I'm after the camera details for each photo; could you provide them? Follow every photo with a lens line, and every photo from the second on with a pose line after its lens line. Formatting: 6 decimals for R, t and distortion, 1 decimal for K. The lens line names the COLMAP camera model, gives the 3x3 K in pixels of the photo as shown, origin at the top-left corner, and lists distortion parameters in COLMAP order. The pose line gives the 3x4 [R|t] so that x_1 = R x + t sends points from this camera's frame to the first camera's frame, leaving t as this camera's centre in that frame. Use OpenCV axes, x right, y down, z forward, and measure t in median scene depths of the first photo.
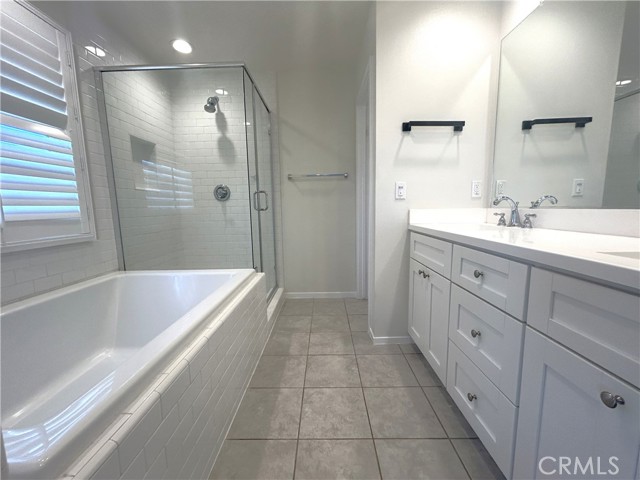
lens RADIAL K [[257.2, 0, 321.4], [0, 257.2, 240.4], [0, 0, 1]] dist [-0.001188, 0.000265]
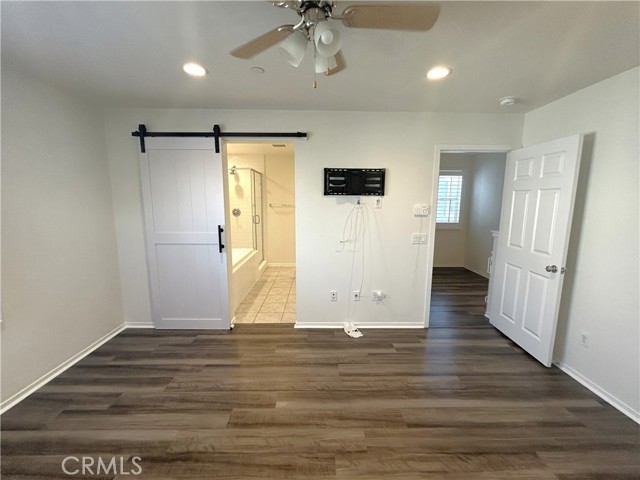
lens RADIAL K [[267.5, 0, 326.2], [0, 267.5, 239.6], [0, 0, 1]] dist [-0.000425, 0.000450]
pose [[0.998521, 0.021348, 0.049992, 0.247387], [-0.022525, 0.999479, 0.023107, -0.038546], [-0.049473, -0.024199, 0.998482, -1.300009]]
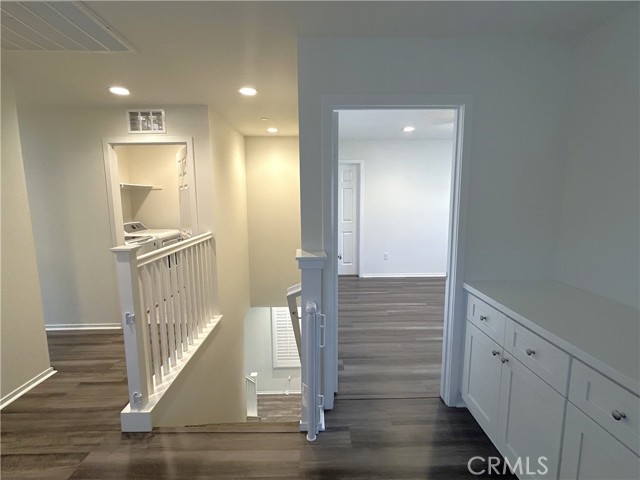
lens RADIAL K [[316.4, 0, 320.0], [0, 316.4, 239.7], [0, 0, 1]] dist [0.000041, -0.000002]
pose [[-0.998580, 0.034345, -0.040724, 1.256052], [0.022412, 0.964340, 0.263717, -0.333108], [0.048329, 0.262430, -0.963740, 0.852573]]
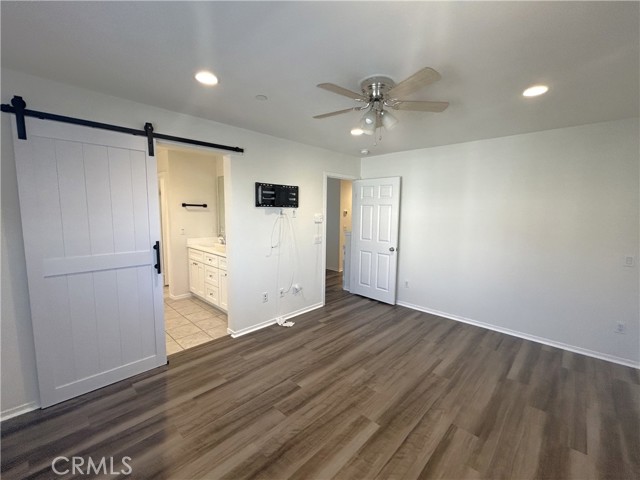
lens RADIAL K [[266.7, 0, 320.6], [0, 266.7, 238.9], [0, 0, 1]] dist [-0.000236, 0.000532]
pose [[0.677179, -0.049562, 0.734148, -0.486420], [0.065787, 0.997811, 0.006680, -0.038618], [-0.732872, 0.043773, 0.678957, -1.215630]]
